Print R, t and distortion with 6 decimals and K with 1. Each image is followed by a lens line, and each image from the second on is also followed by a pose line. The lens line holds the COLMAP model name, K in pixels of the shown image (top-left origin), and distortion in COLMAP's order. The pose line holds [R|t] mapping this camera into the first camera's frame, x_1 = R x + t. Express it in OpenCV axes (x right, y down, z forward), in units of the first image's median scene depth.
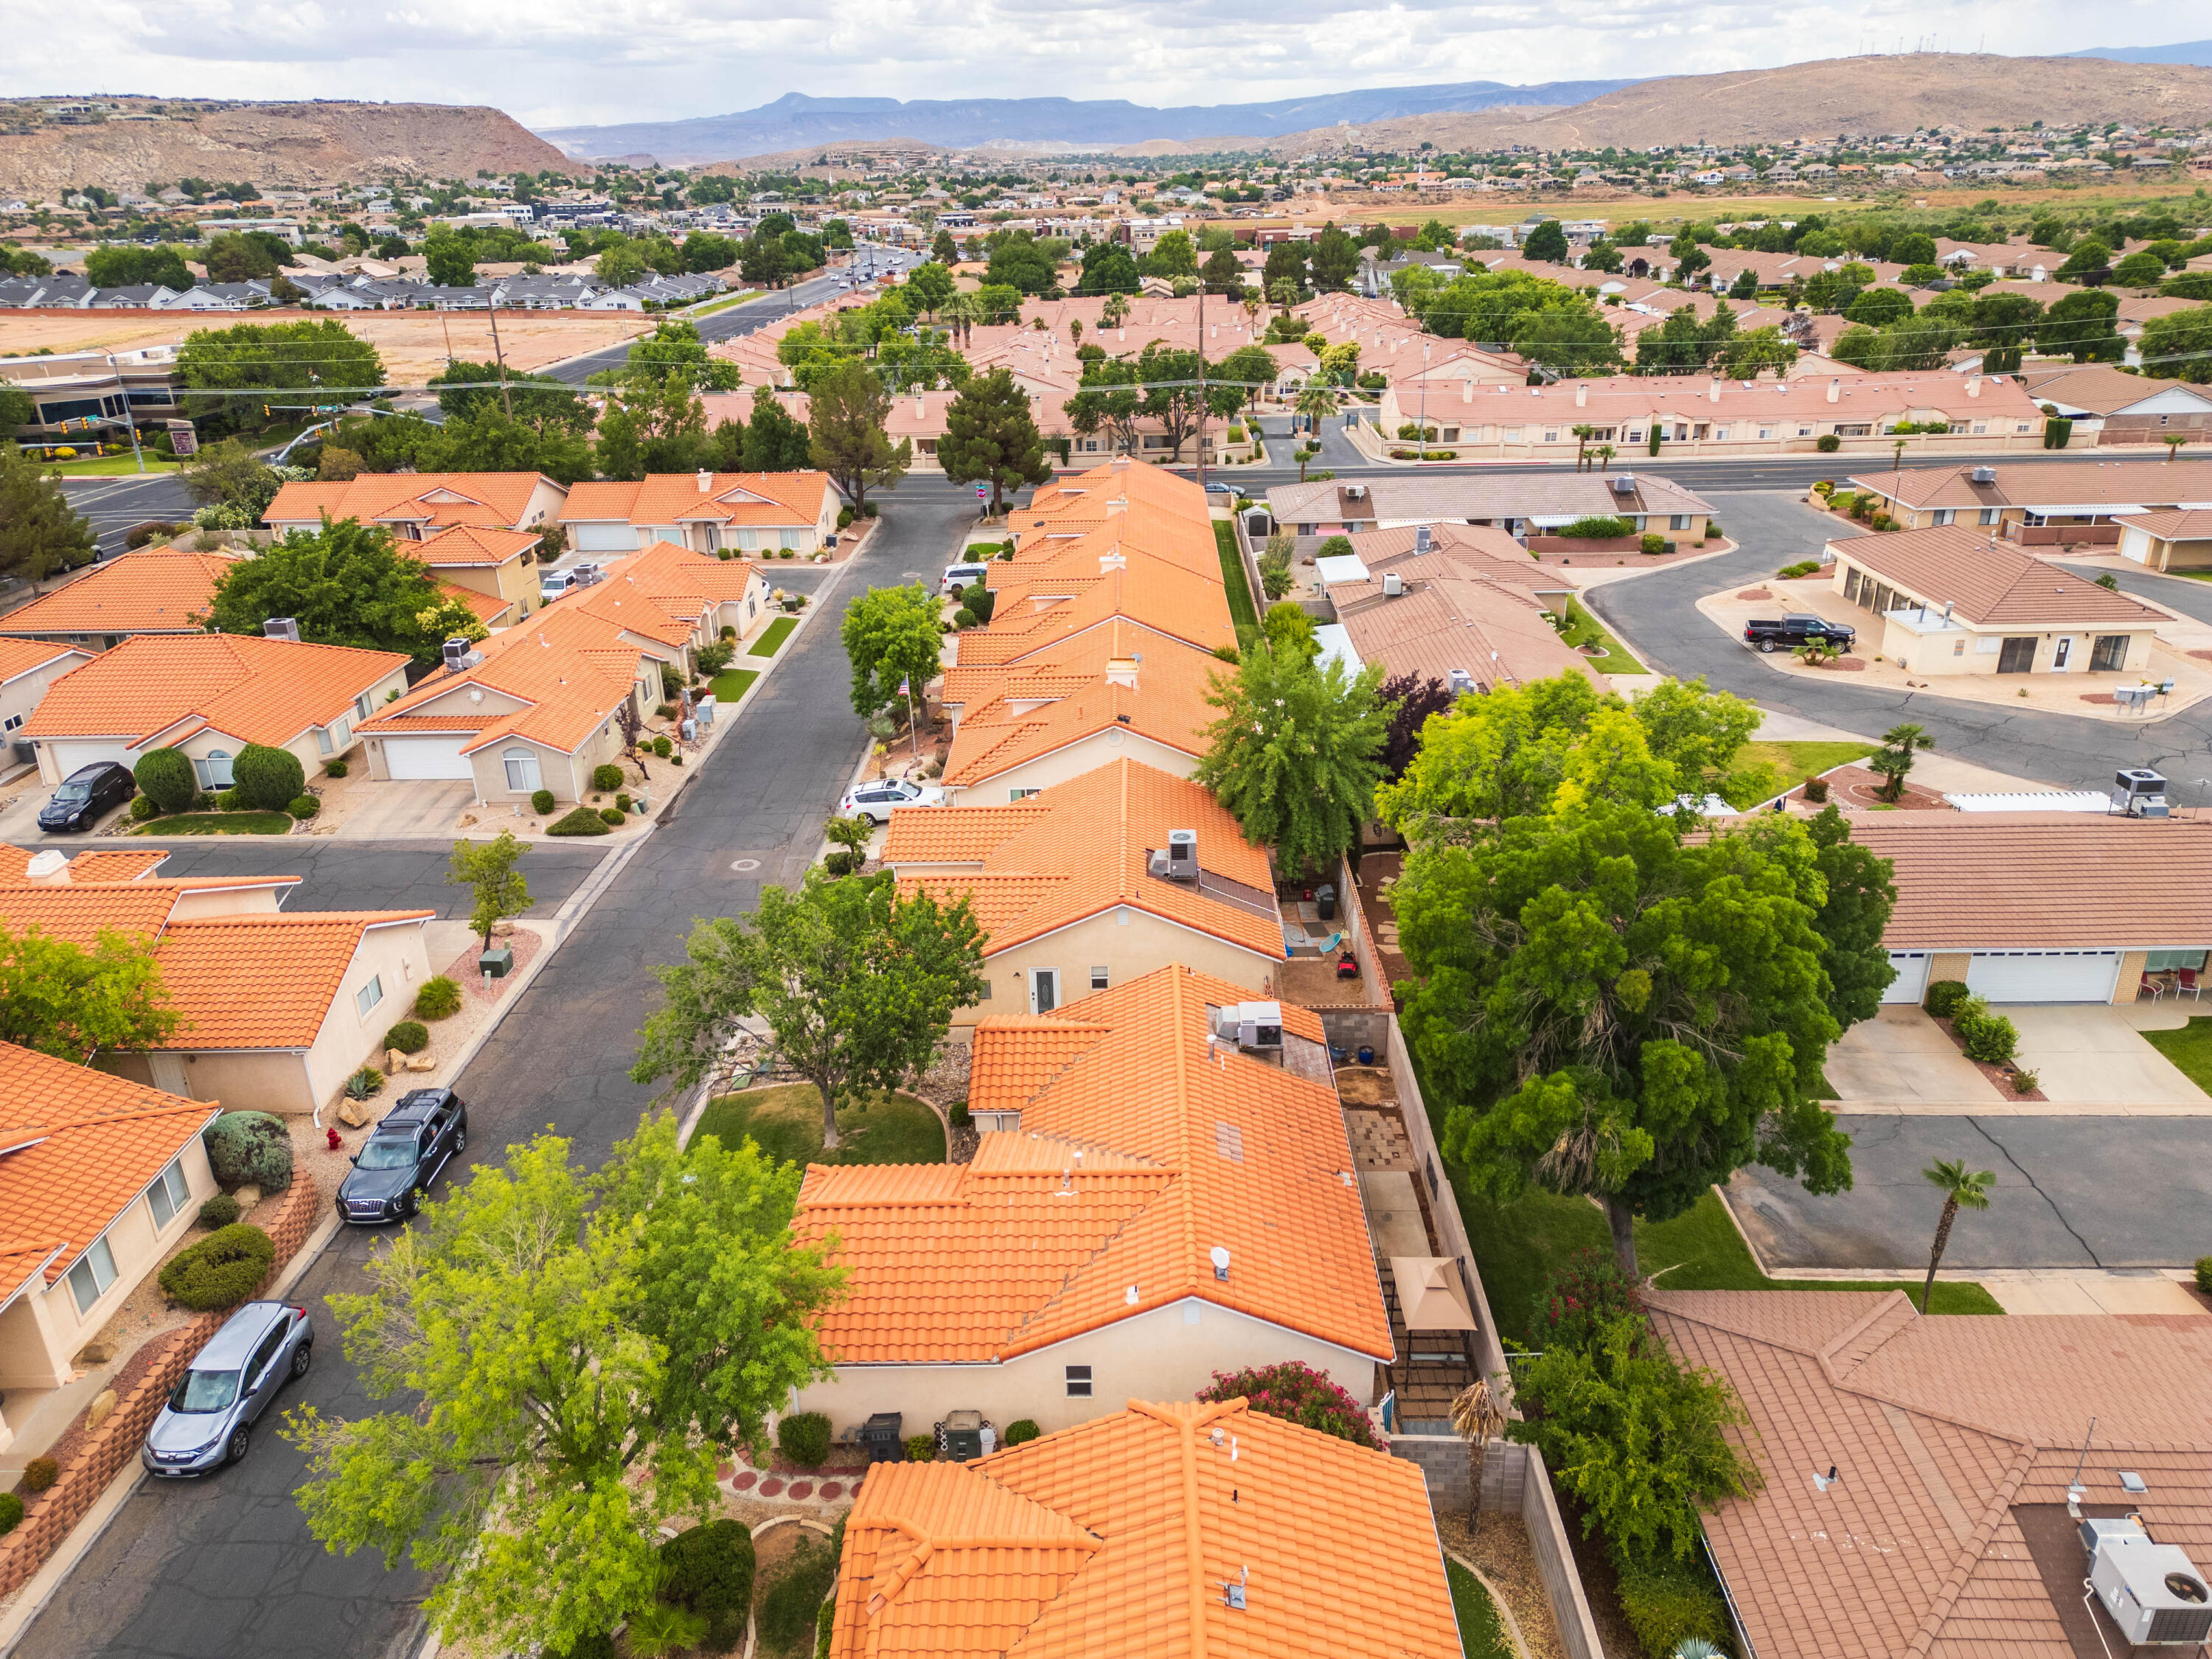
lens RADIAL K [[1549.0, 0, 1110.8], [0, 1549.0, 838.0], [0, 0, 1]] dist [0.079520, -0.074402]
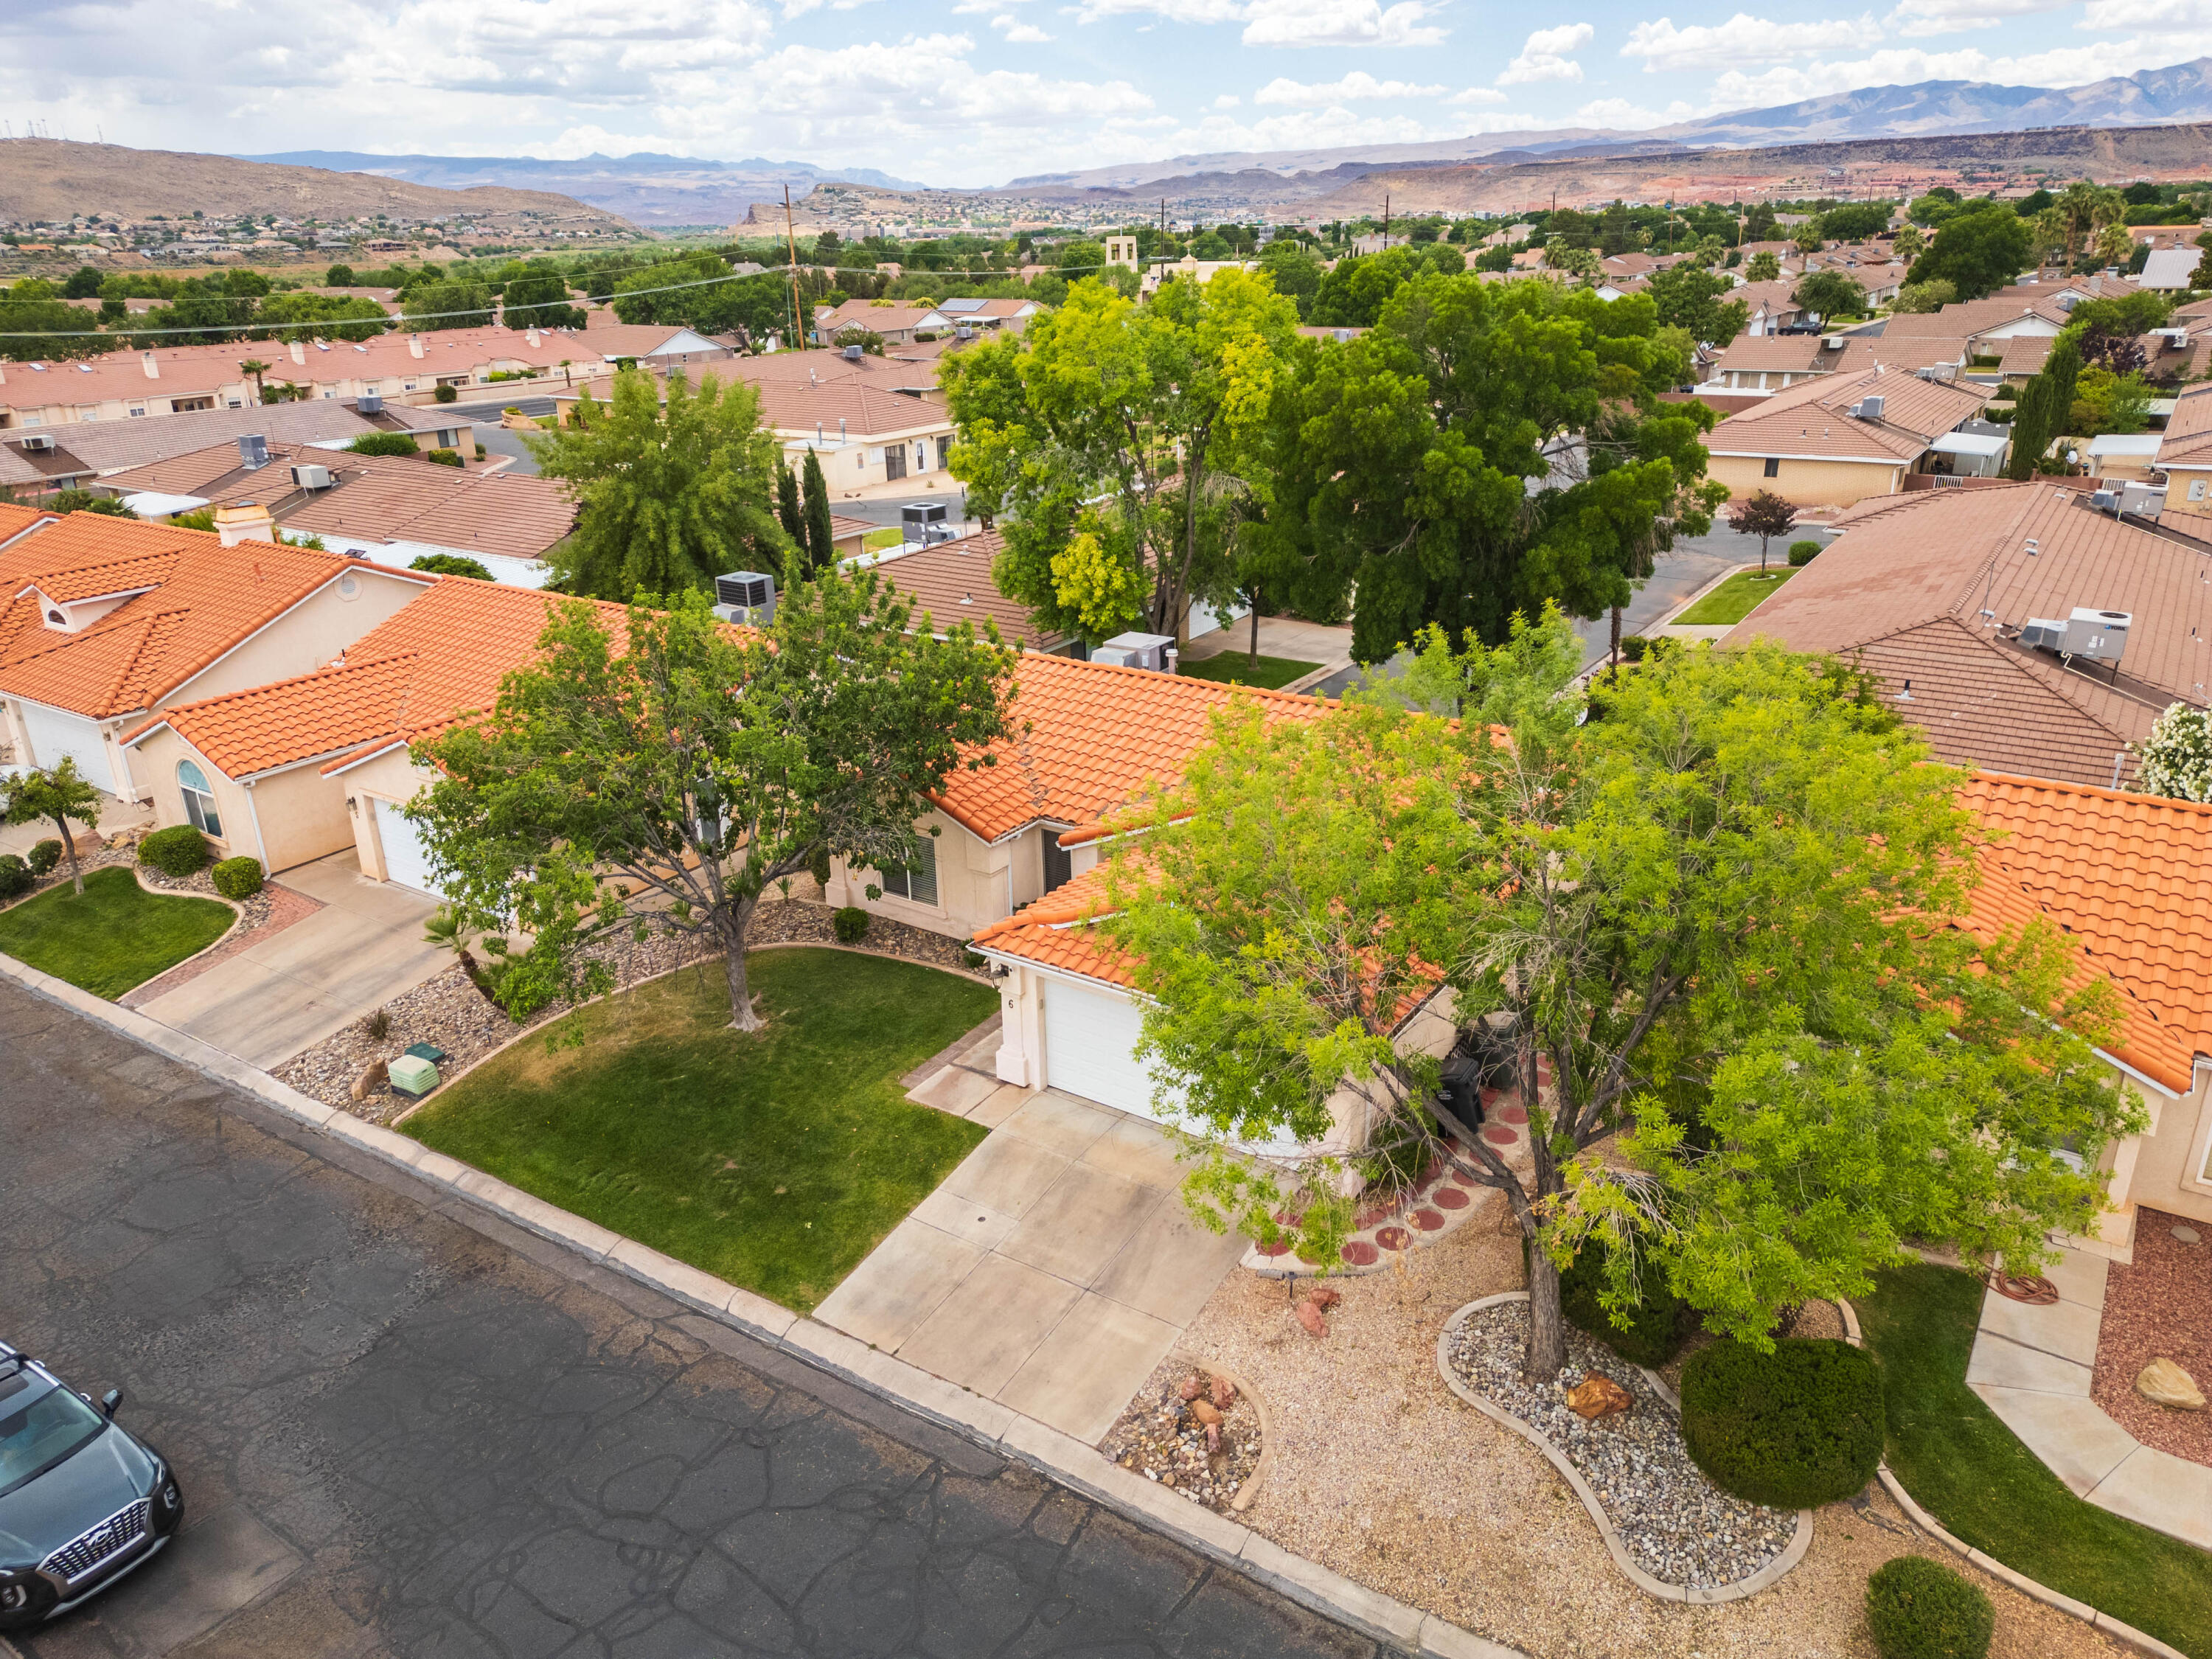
lens RADIAL K [[1549.0, 0, 1110.8], [0, 1549.0, 838.0], [0, 0, 1]] dist [0.079520, -0.074402]
pose [[0.543370, -0.302340, 0.783160, -0.280631], [0.344292, 0.931088, 0.120572, 0.050238], [-0.765645, 0.204120, 0.610019, 0.244706]]
